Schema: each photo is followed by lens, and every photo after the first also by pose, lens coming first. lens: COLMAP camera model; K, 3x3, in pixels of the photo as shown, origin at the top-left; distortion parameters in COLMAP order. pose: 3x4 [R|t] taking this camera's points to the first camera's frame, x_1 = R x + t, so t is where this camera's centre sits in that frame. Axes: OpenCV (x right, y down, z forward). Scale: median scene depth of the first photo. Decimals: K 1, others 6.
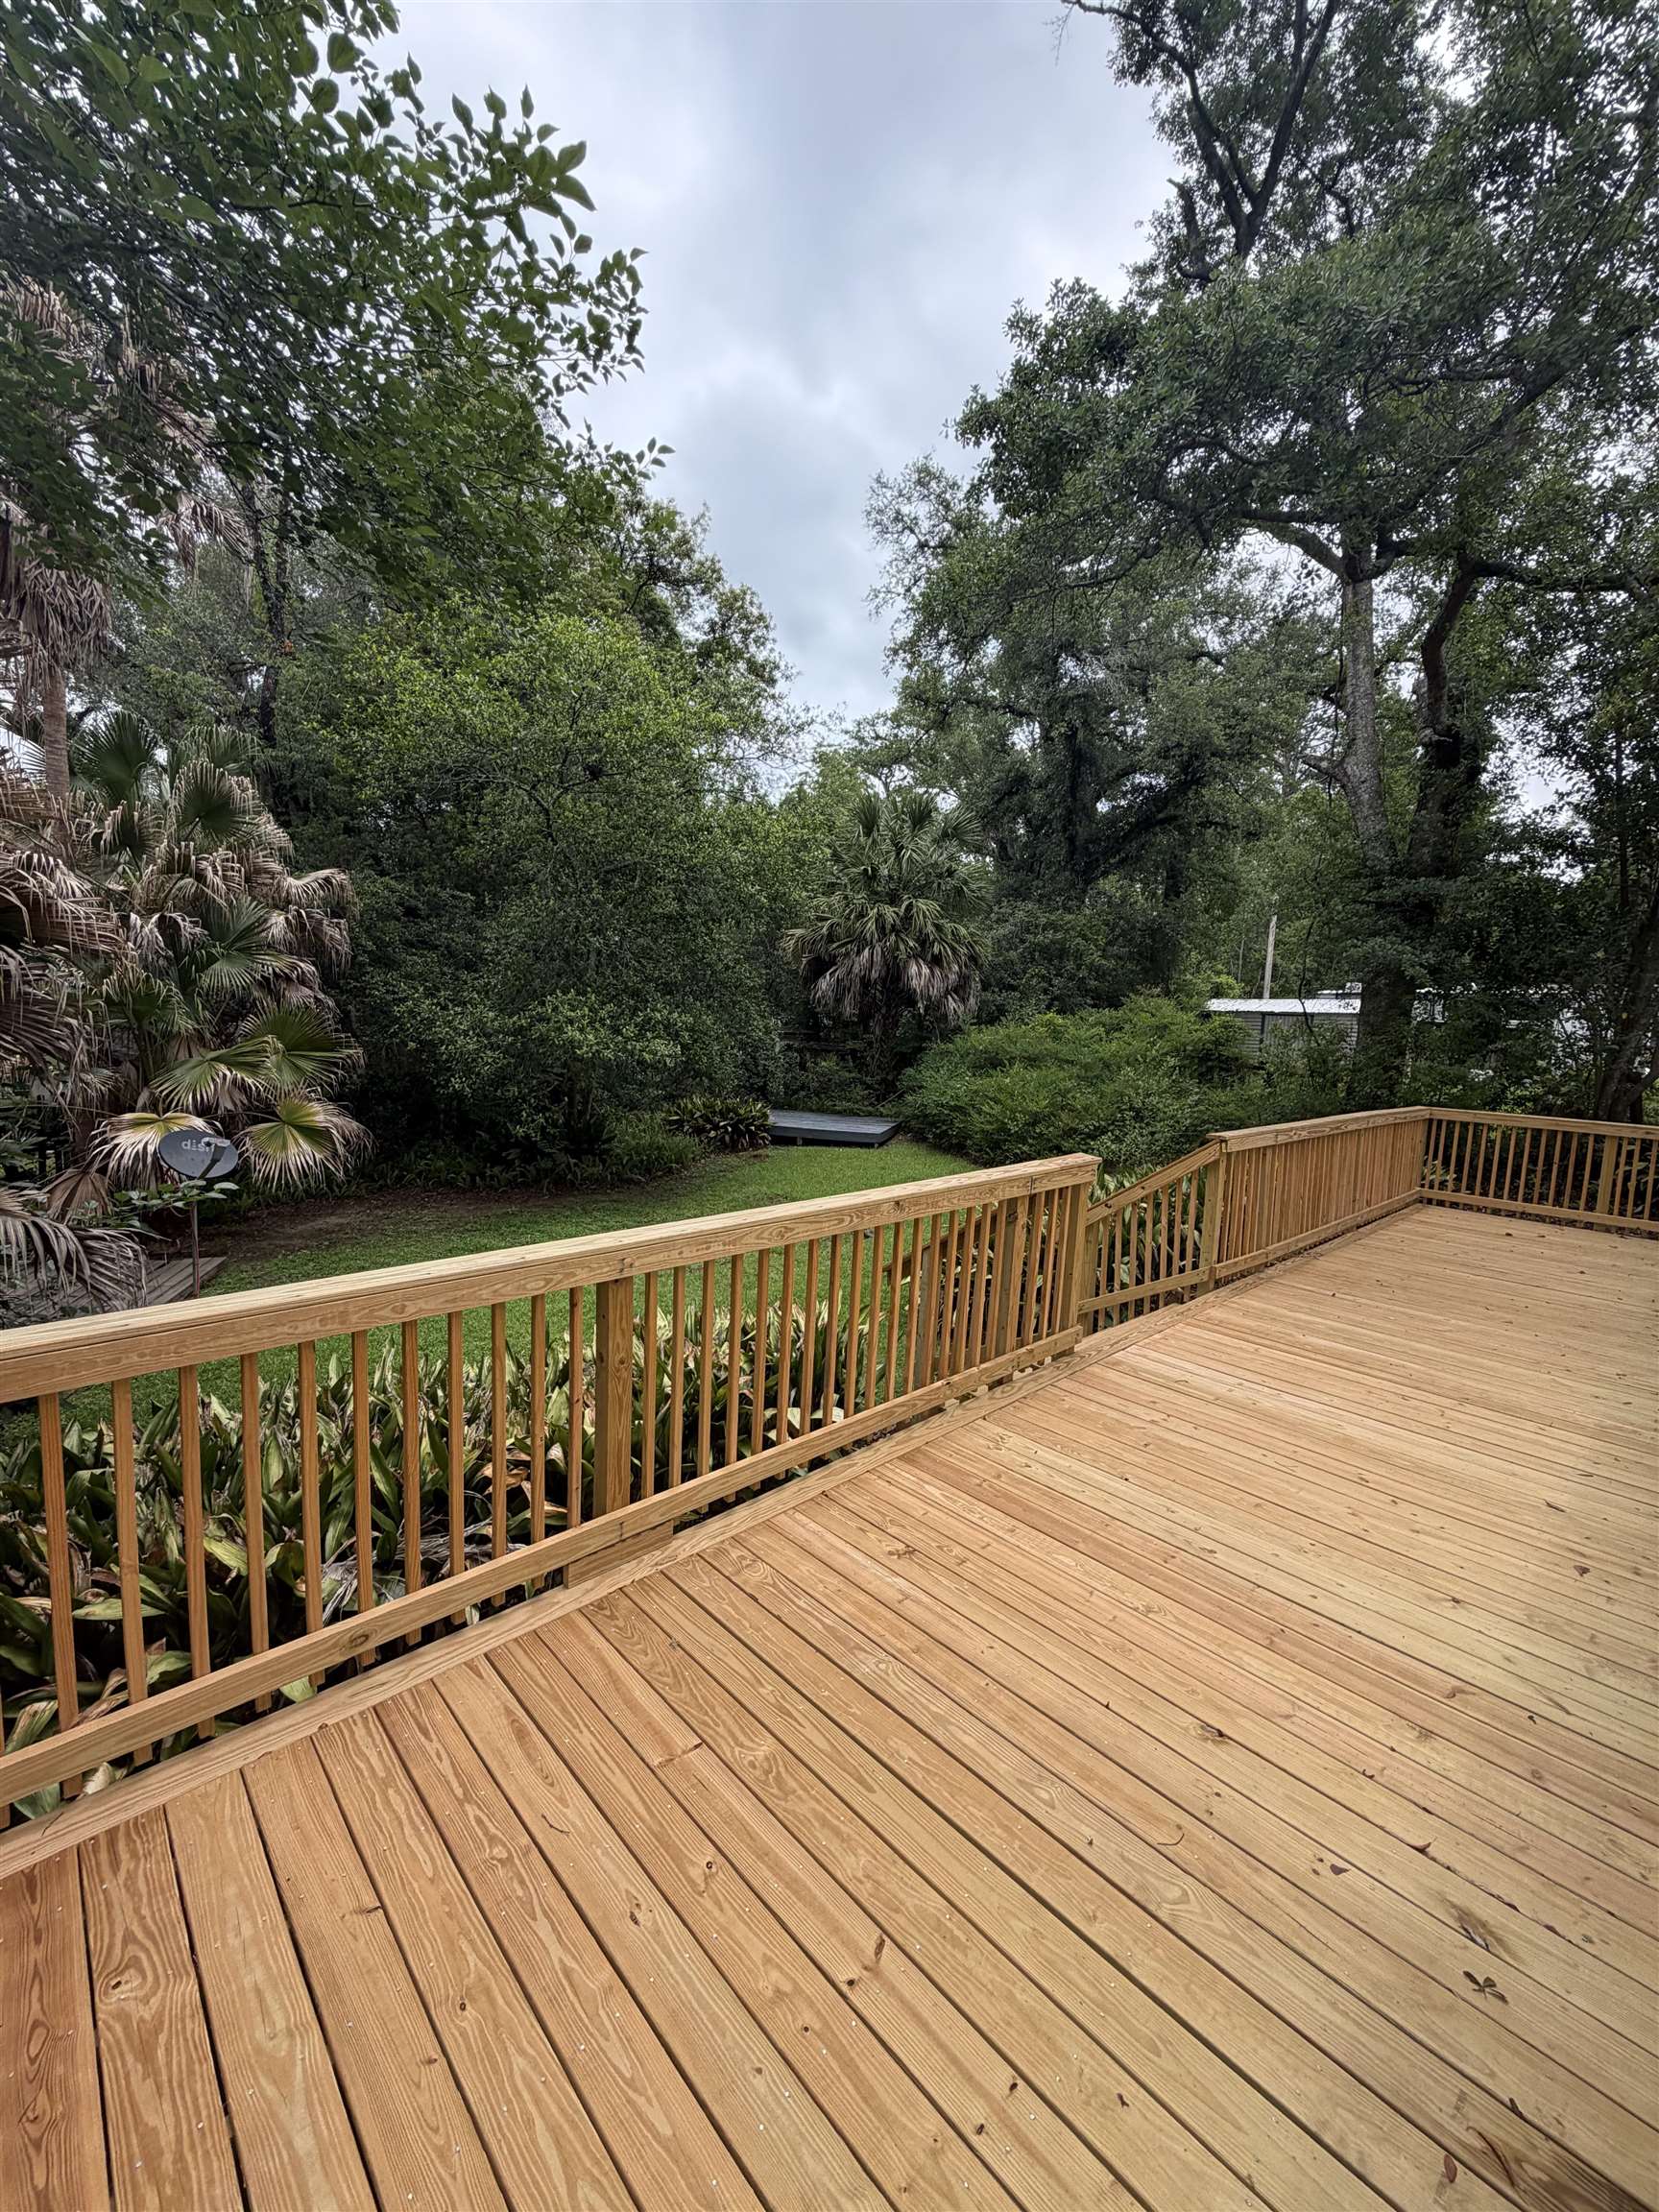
lens RADIAL K [[883.7, 0, 829.8], [0, 883.7, 1110.9], [0, 0, 1]] dist [0.001124, 0.000371]
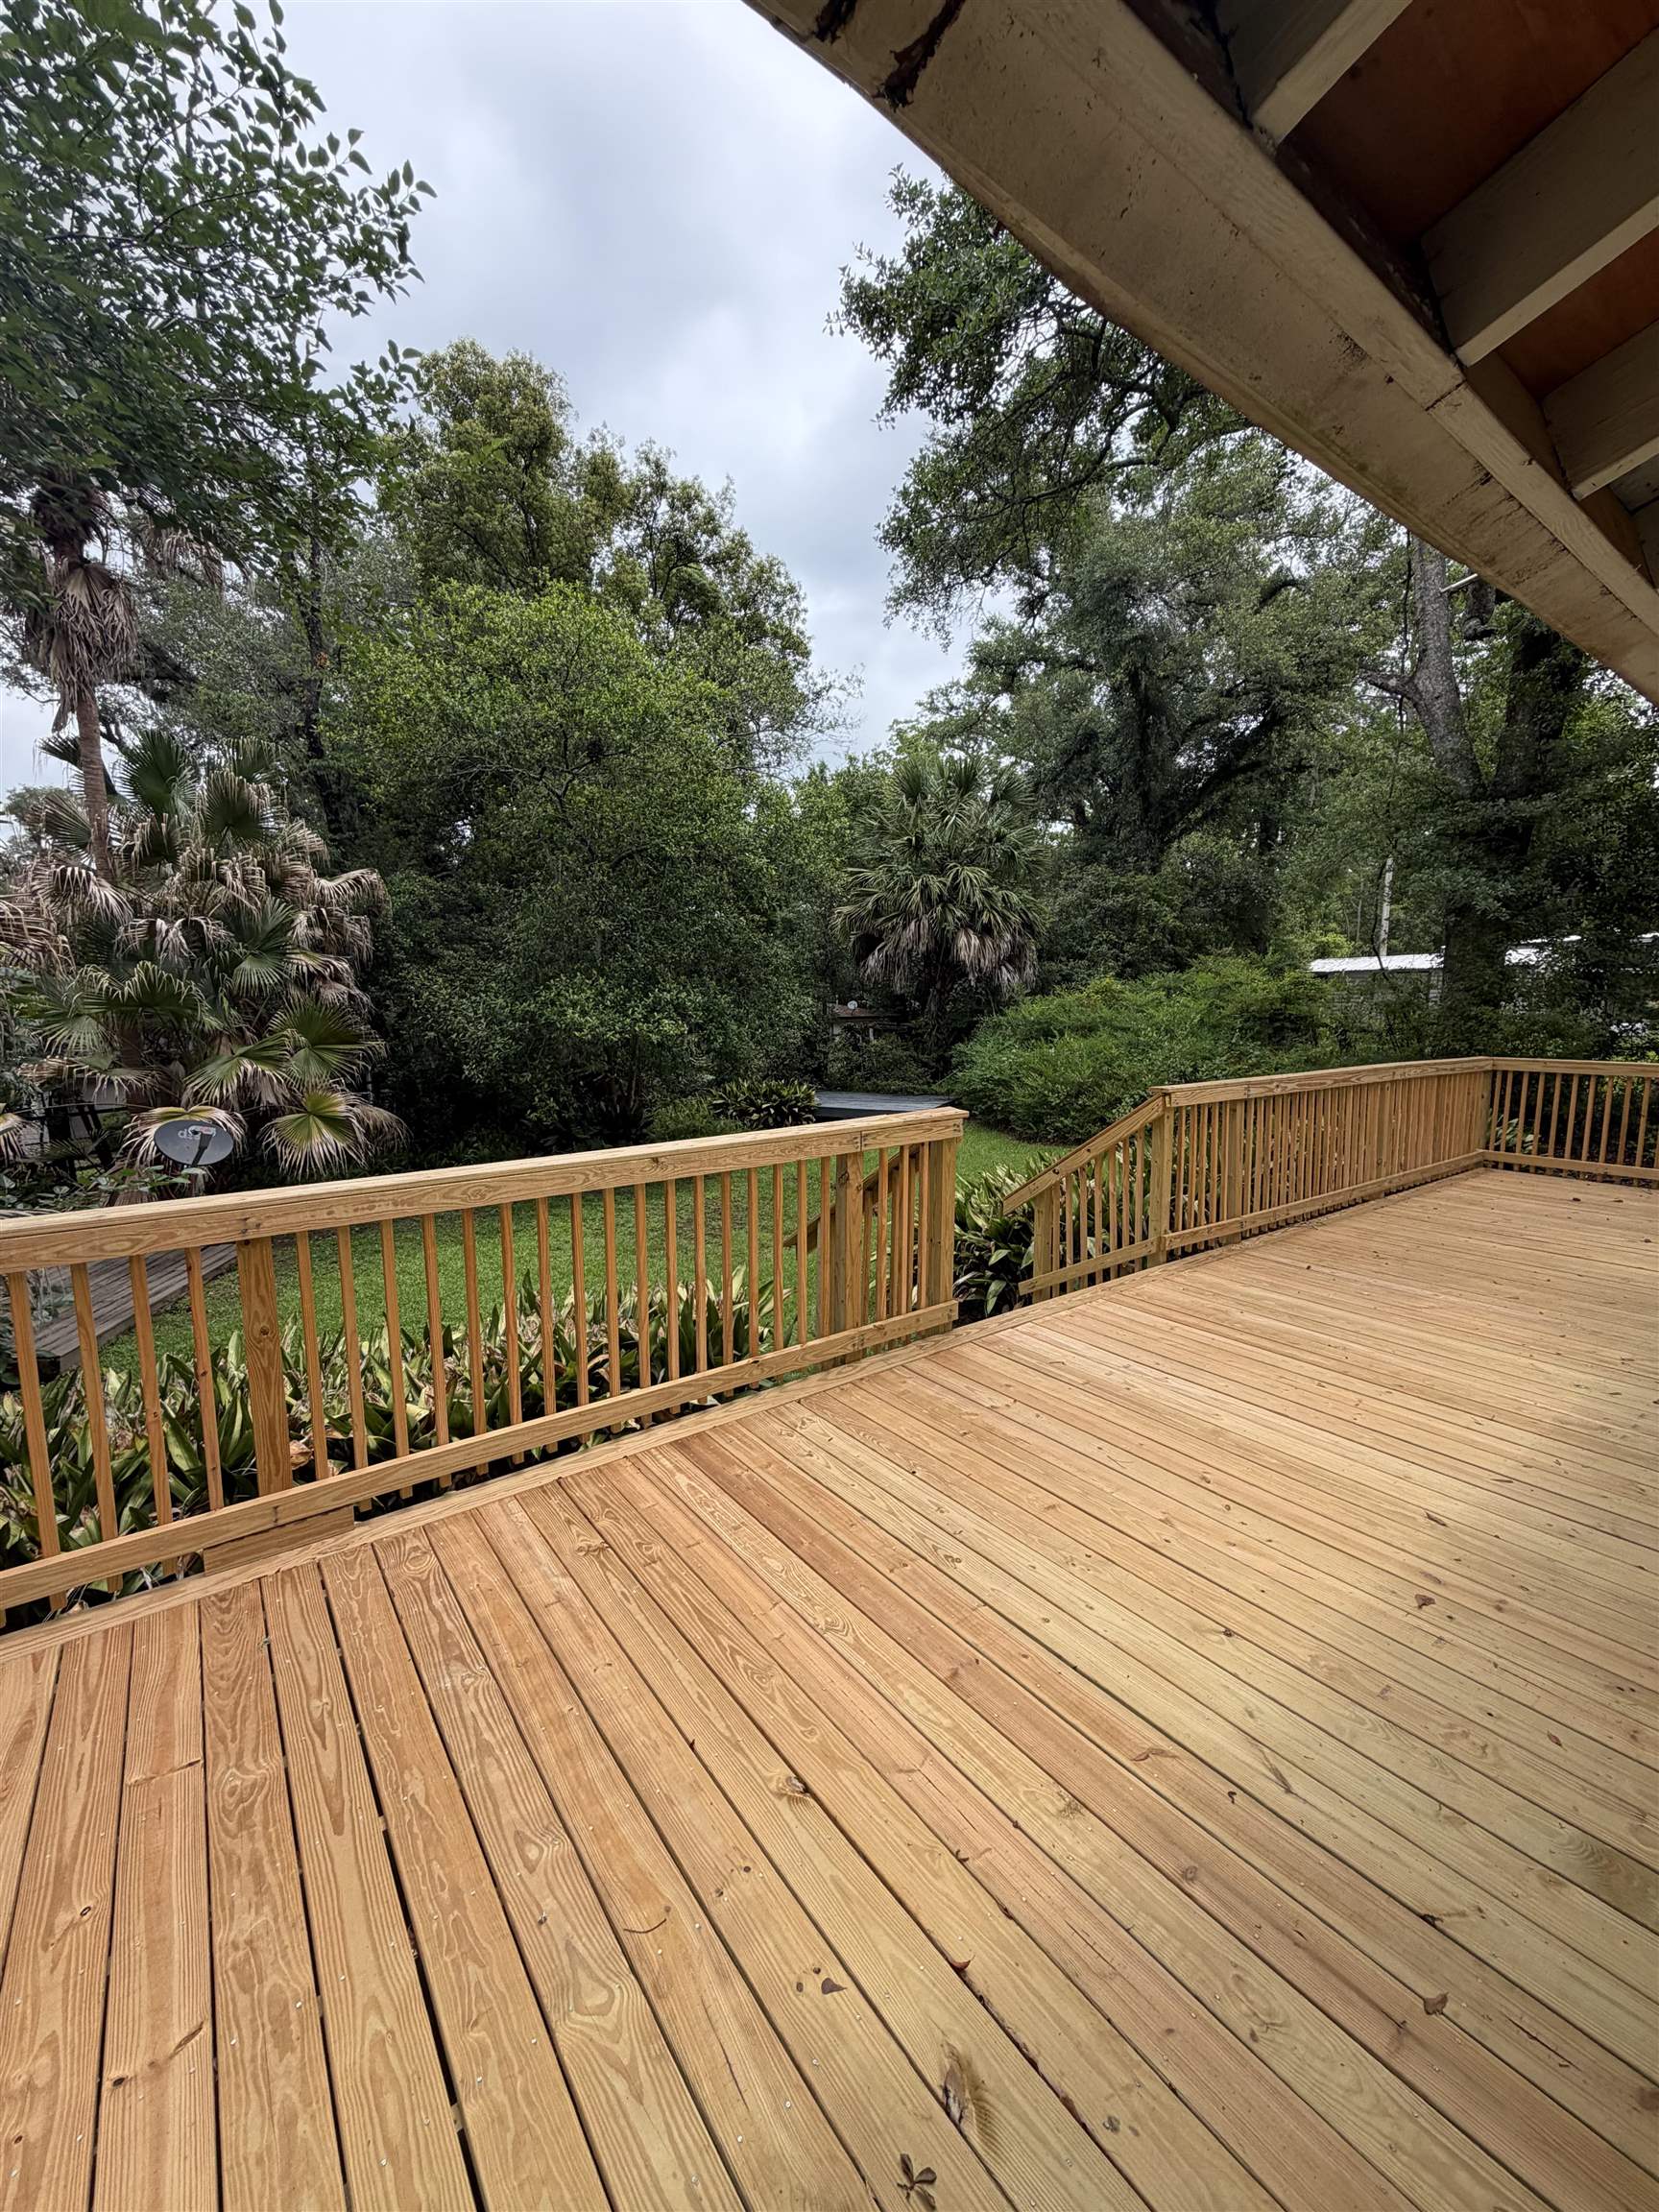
lens RADIAL K [[883.7, 0, 828.8], [0, 883.7, 1110.2], [0, 0, 1]] dist [0.001124, 0.000371]
pose [[0.991526, -0.028786, -0.126681, 0.122582], [0.030486, 0.999469, 0.011501, 0.016309], [0.126283, -0.015266, 0.991877, 0.044936]]
